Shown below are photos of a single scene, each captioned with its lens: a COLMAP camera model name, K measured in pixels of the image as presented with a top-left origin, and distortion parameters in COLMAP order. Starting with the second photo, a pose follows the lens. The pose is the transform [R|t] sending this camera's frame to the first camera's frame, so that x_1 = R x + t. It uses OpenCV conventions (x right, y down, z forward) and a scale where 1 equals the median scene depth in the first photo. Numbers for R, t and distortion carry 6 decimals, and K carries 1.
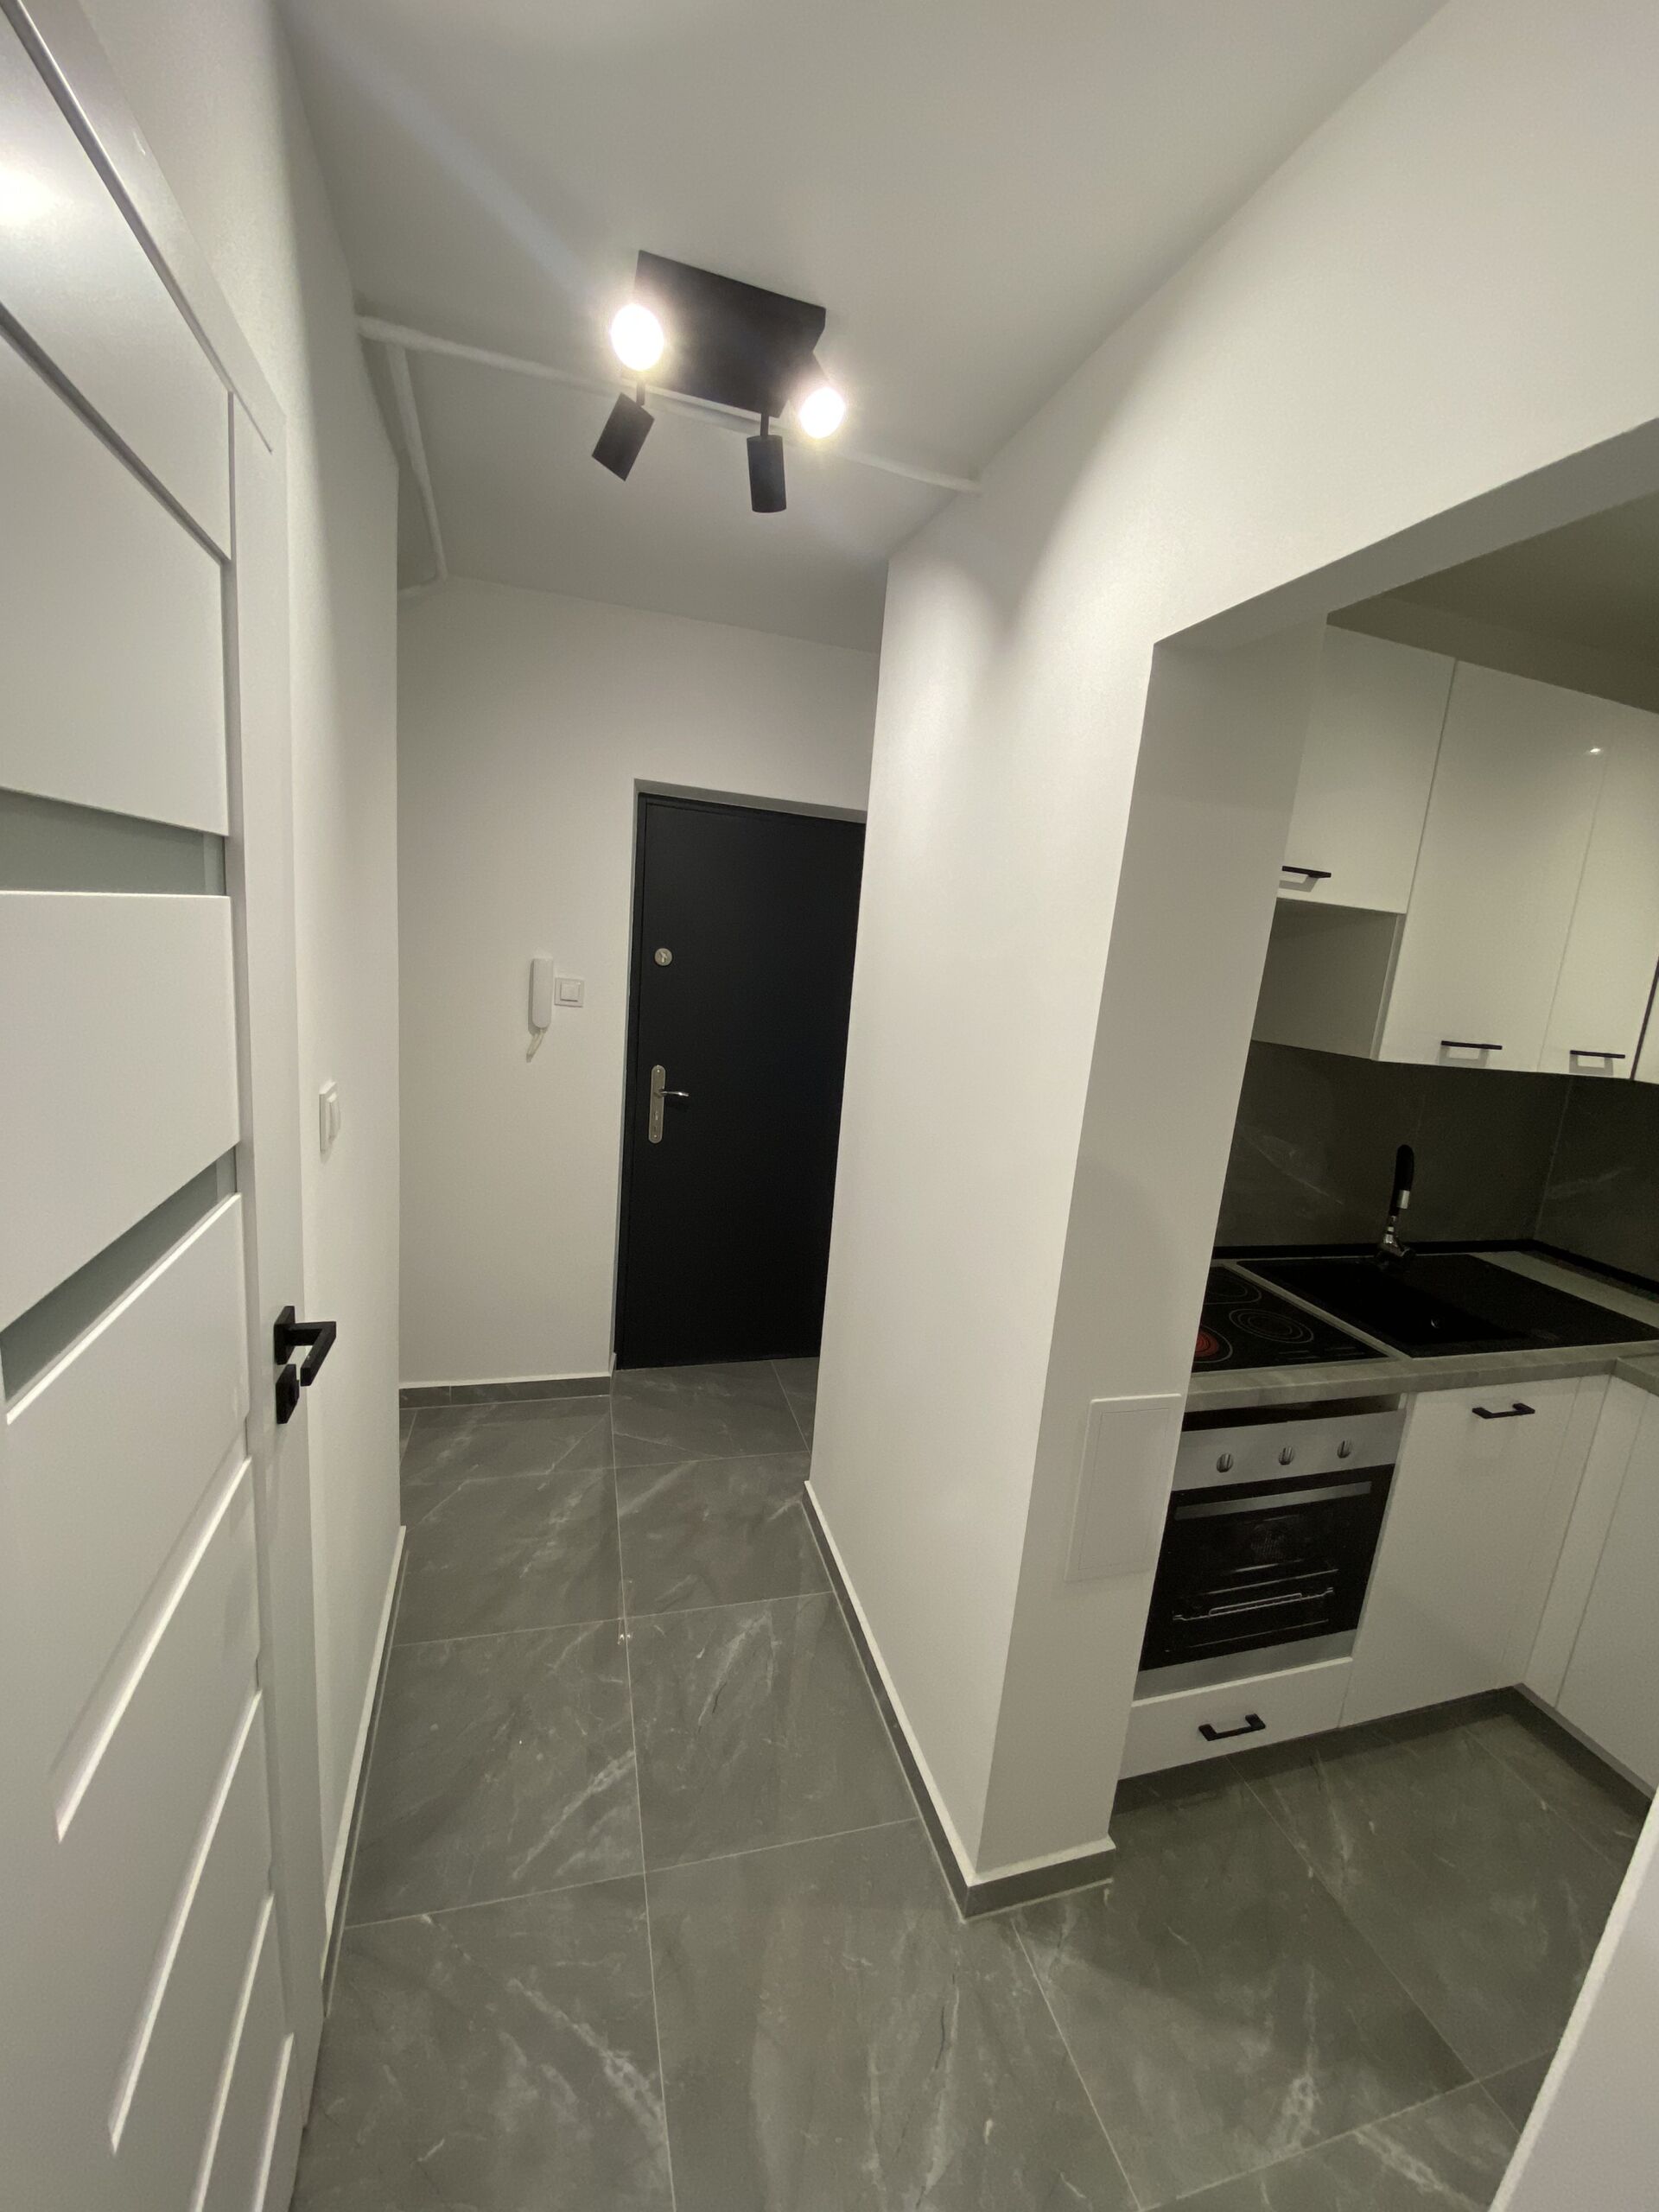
lens RADIAL K [[899.3, 0, 837.4], [0, 899.3, 1104.4], [0, 0, 1]] dist [0.027341, -0.025723]
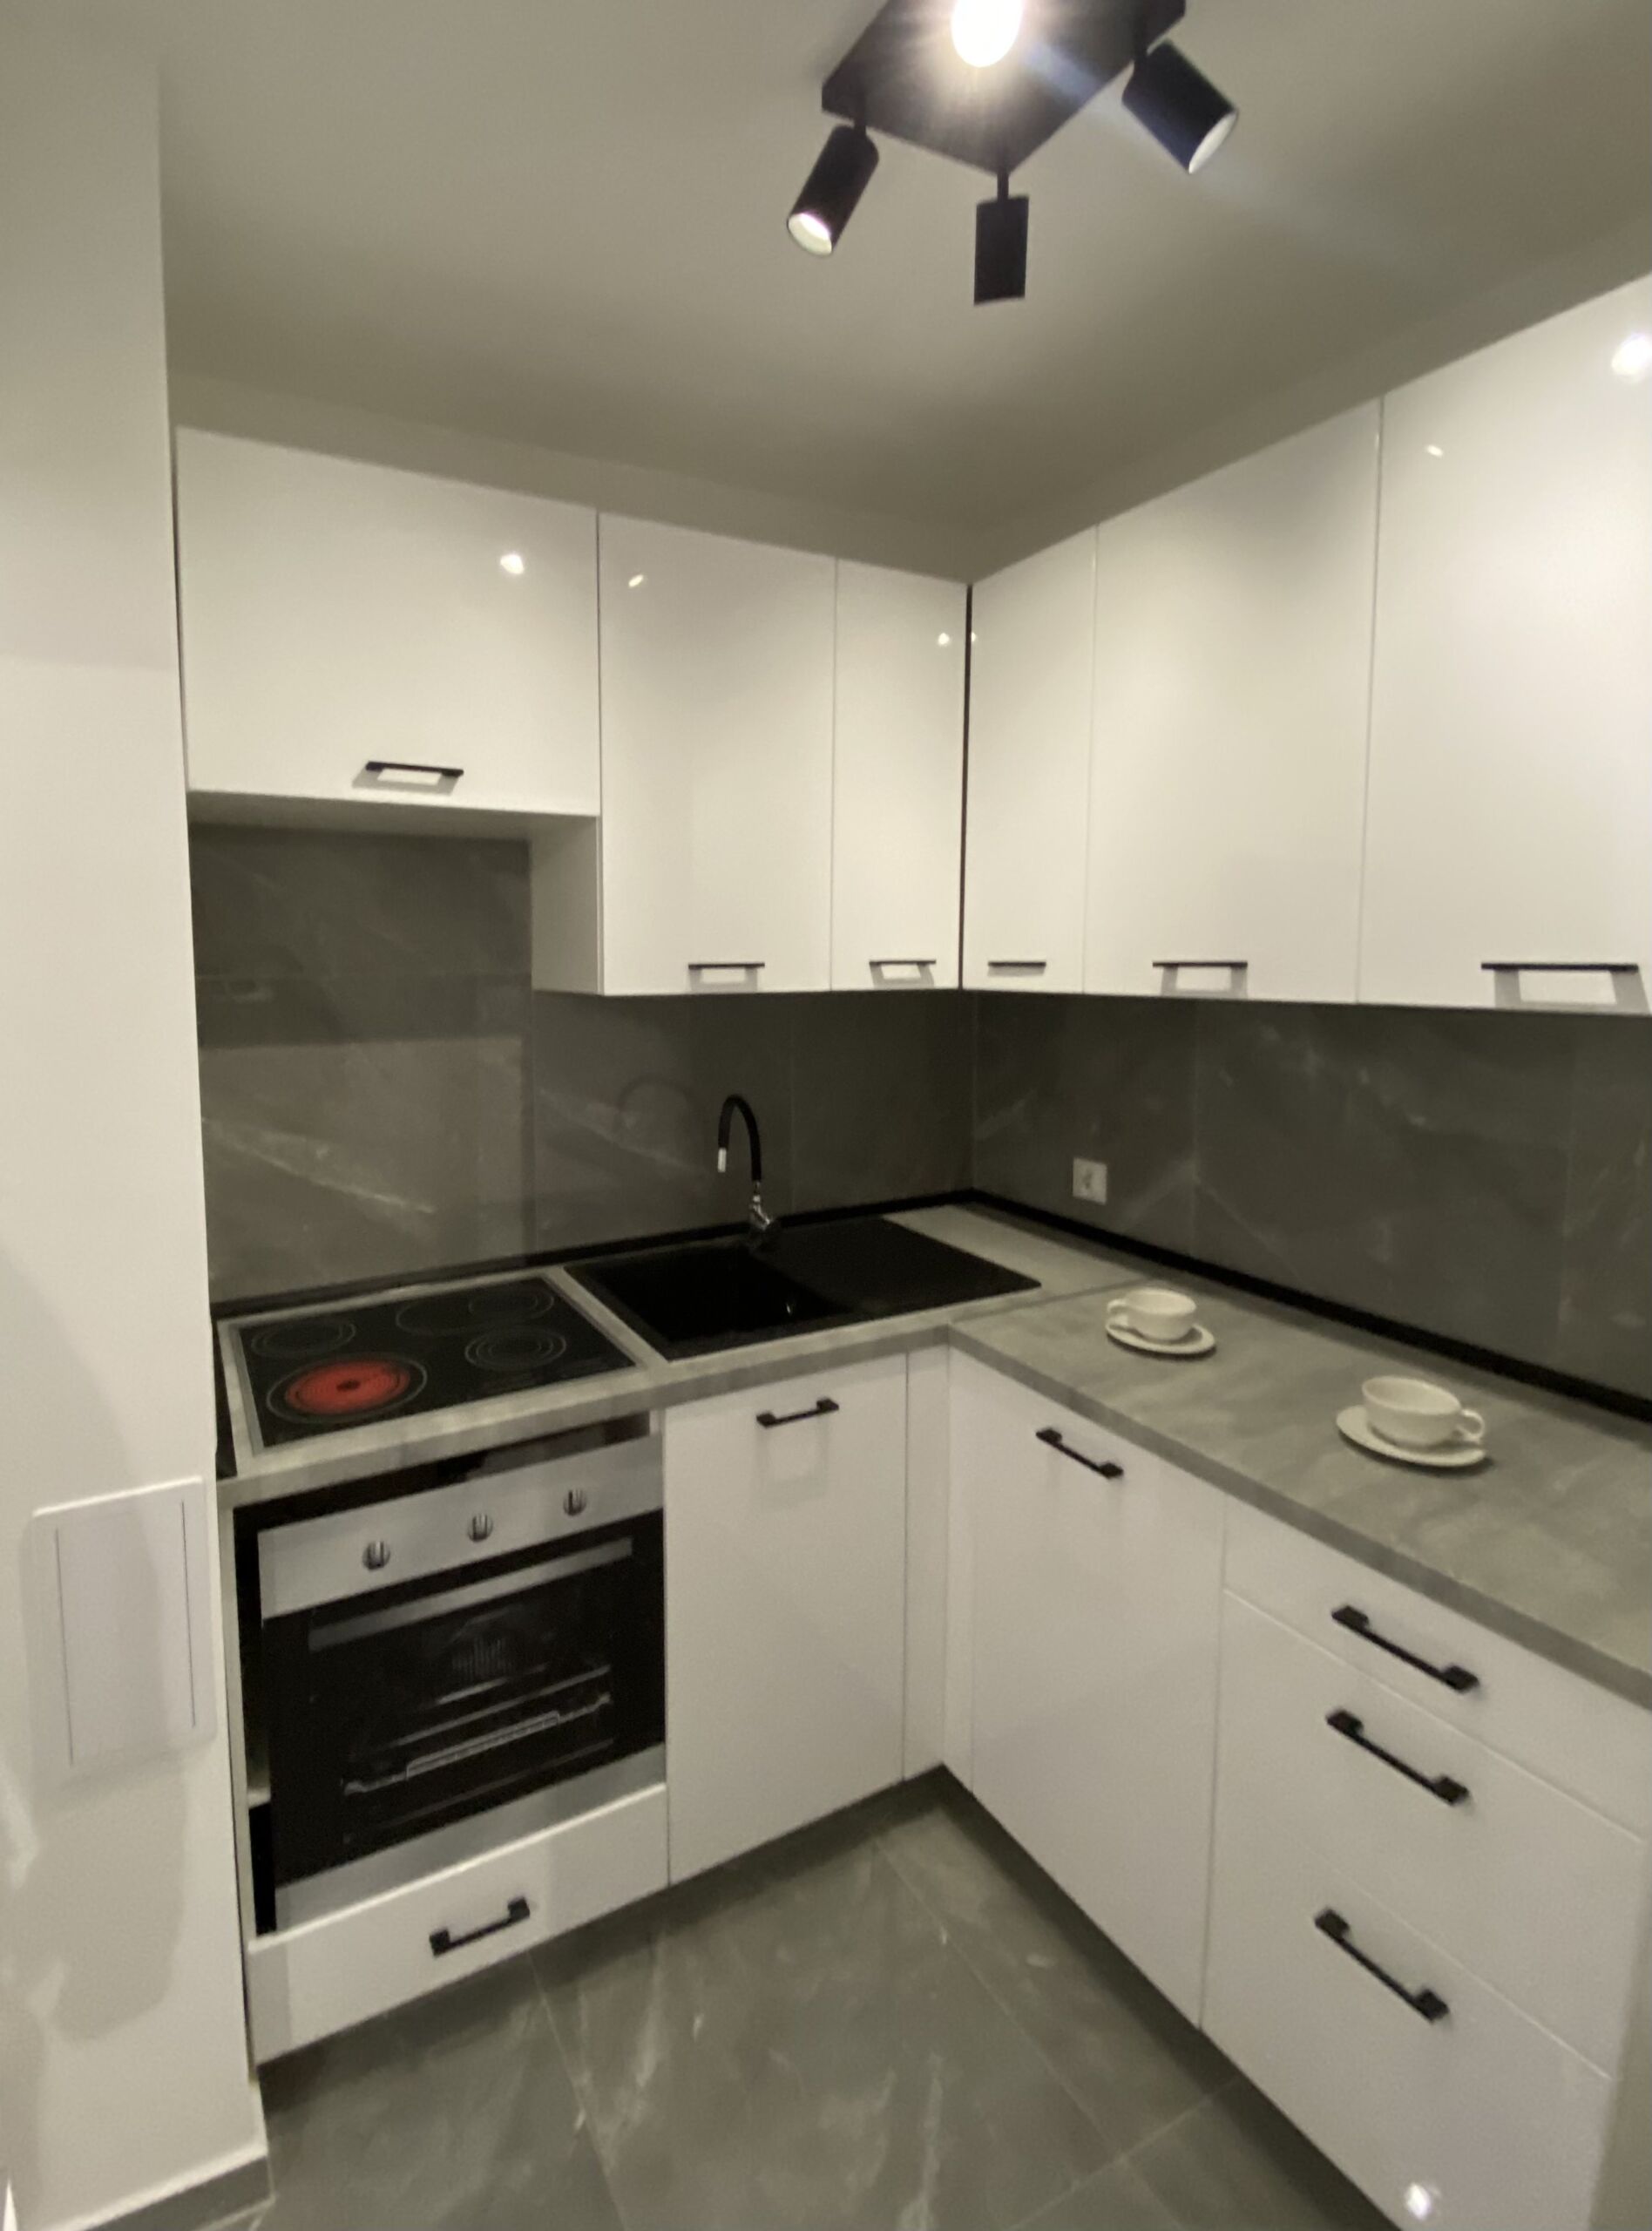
lens RADIAL K [[1021.2, 0, 653.6], [0, 1021.2, 1005.9], [0, 0, 1]] dist [0.011519, -0.020264]
pose [[0.982843, -0.103691, 0.152538, 0.514589], [0.120685, 0.986938, -0.106716, 0.067549], [-0.139480, 0.123295, 0.982519, 0.094875]]
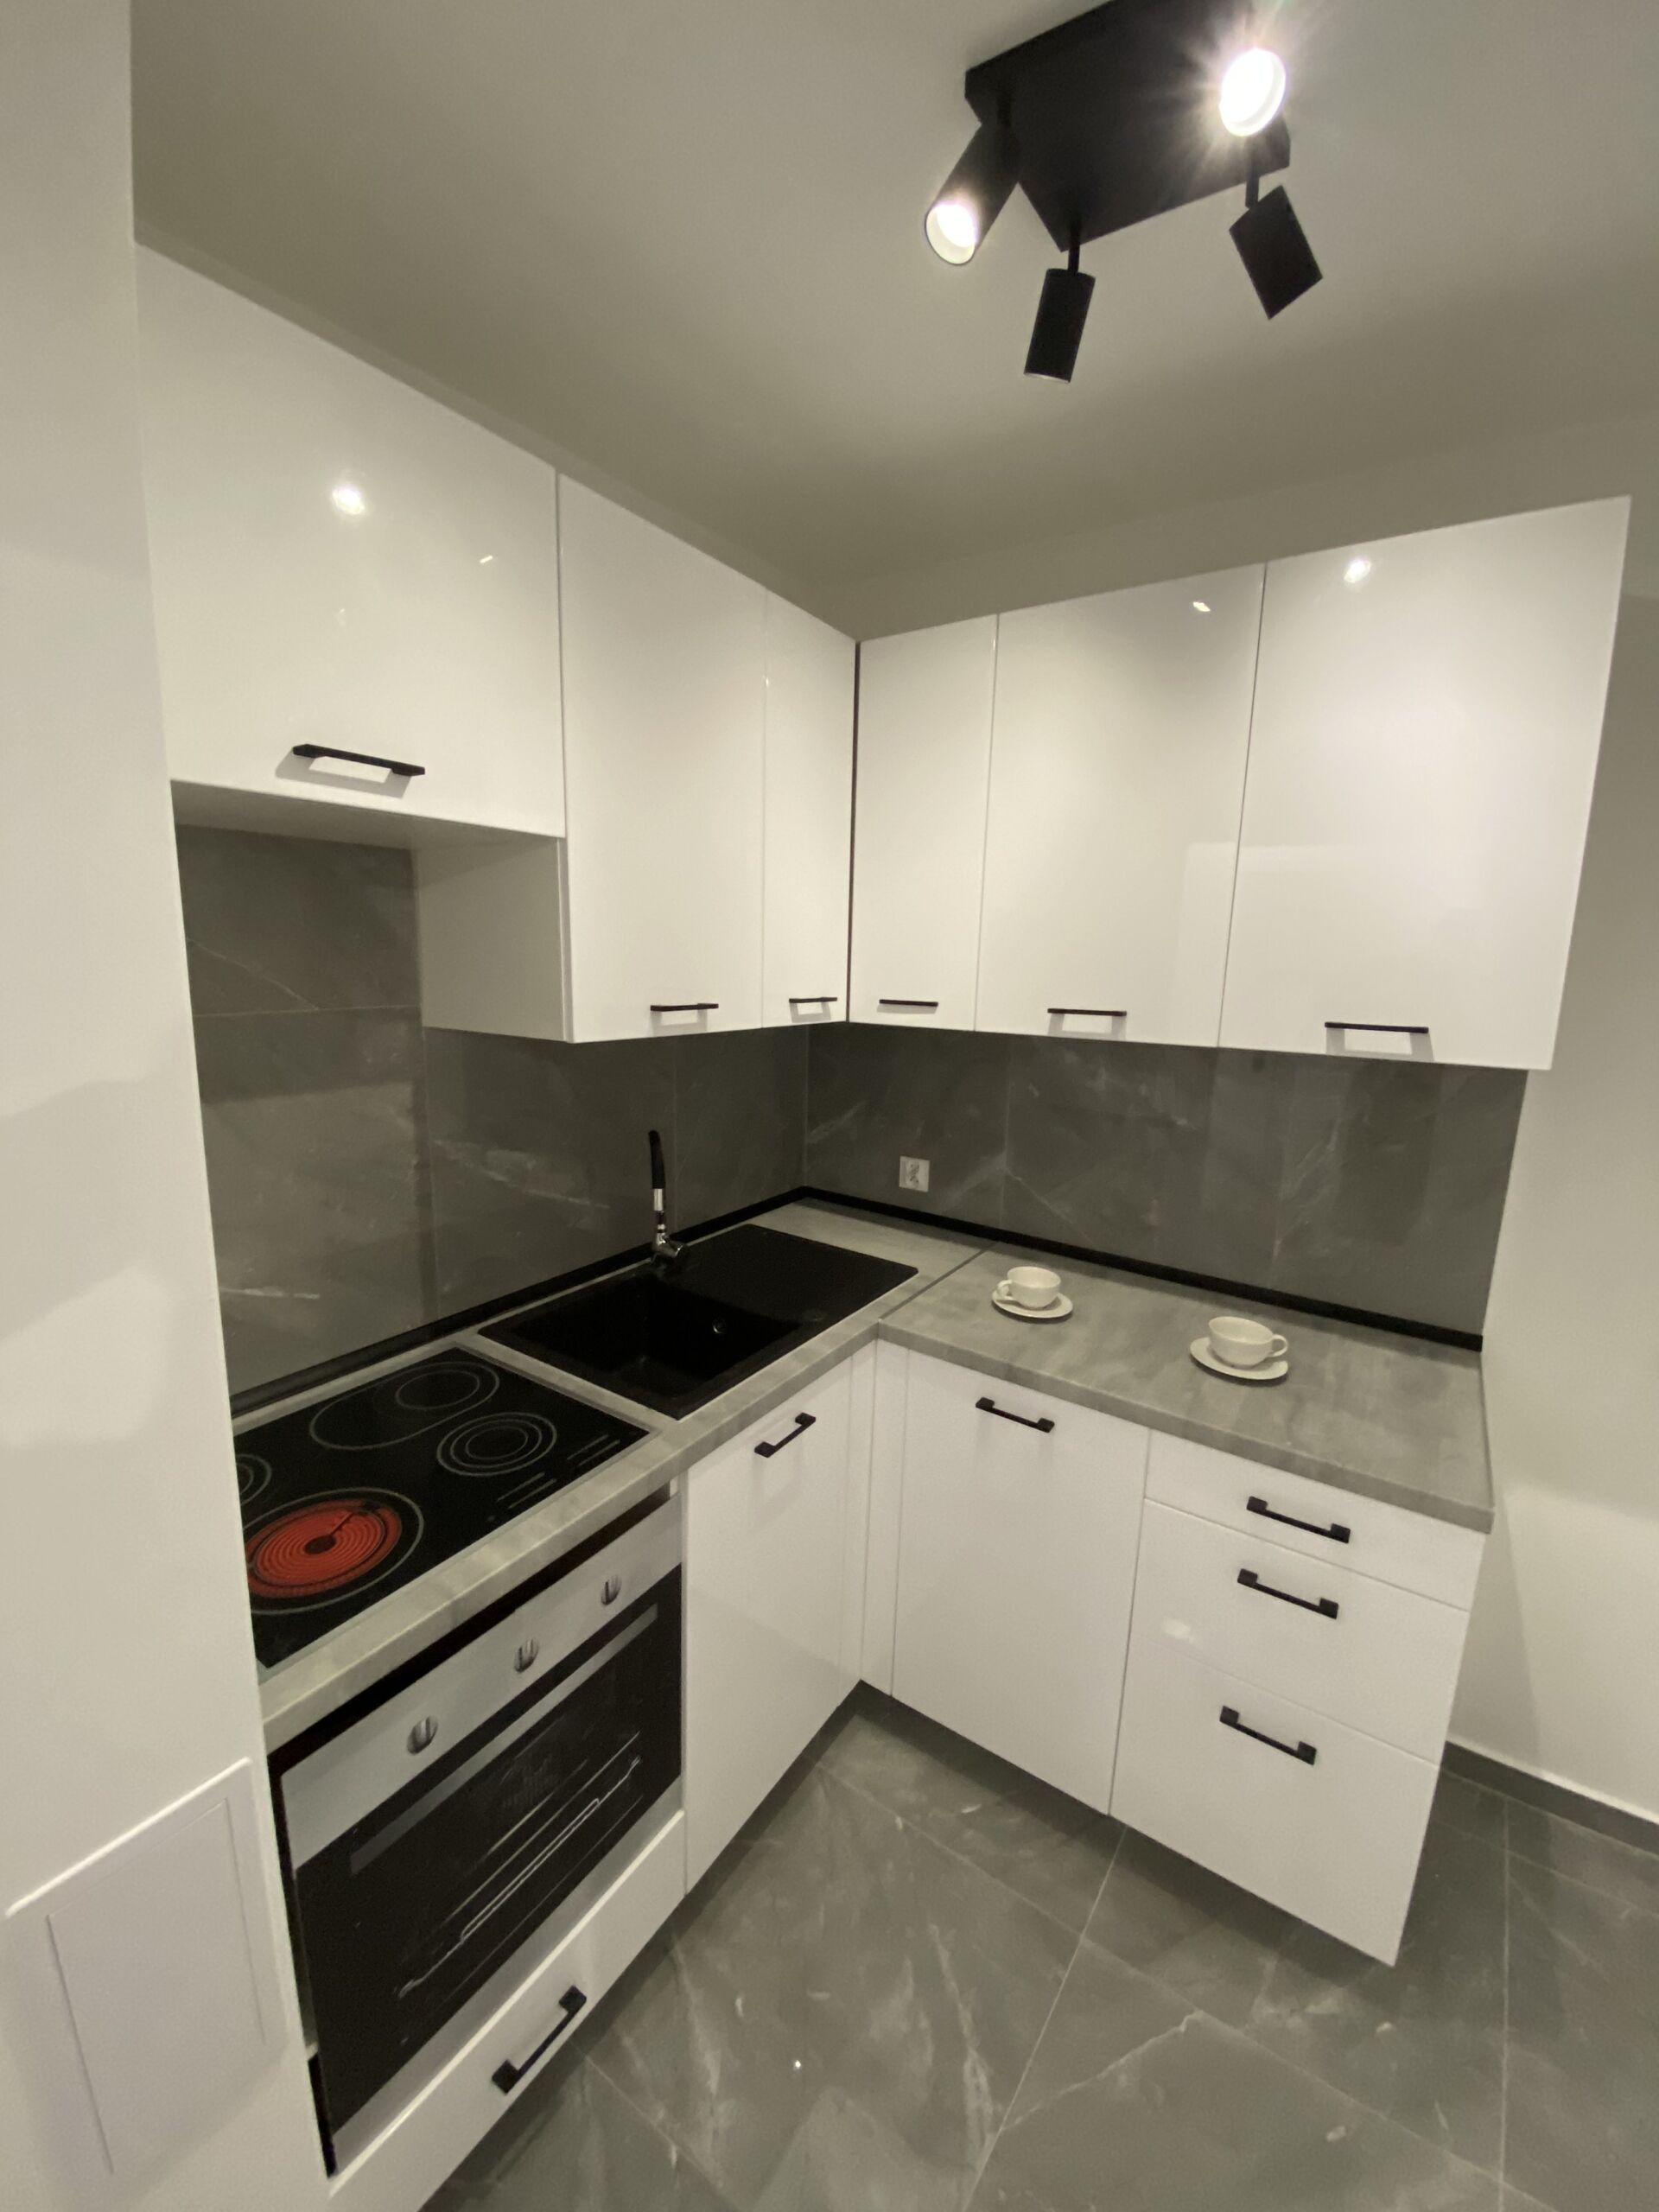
lens RADIAL K [[899.3, 0, 837.4], [0, 899.3, 1104.4], [0, 0, 1]] dist [0.027341, -0.025723]
pose [[0.768139, -0.175976, 0.615626, 0.310614], [0.156002, 0.983952, 0.086612, -0.029743], [-0.620988, 0.029509, 0.783264, 0.303584]]
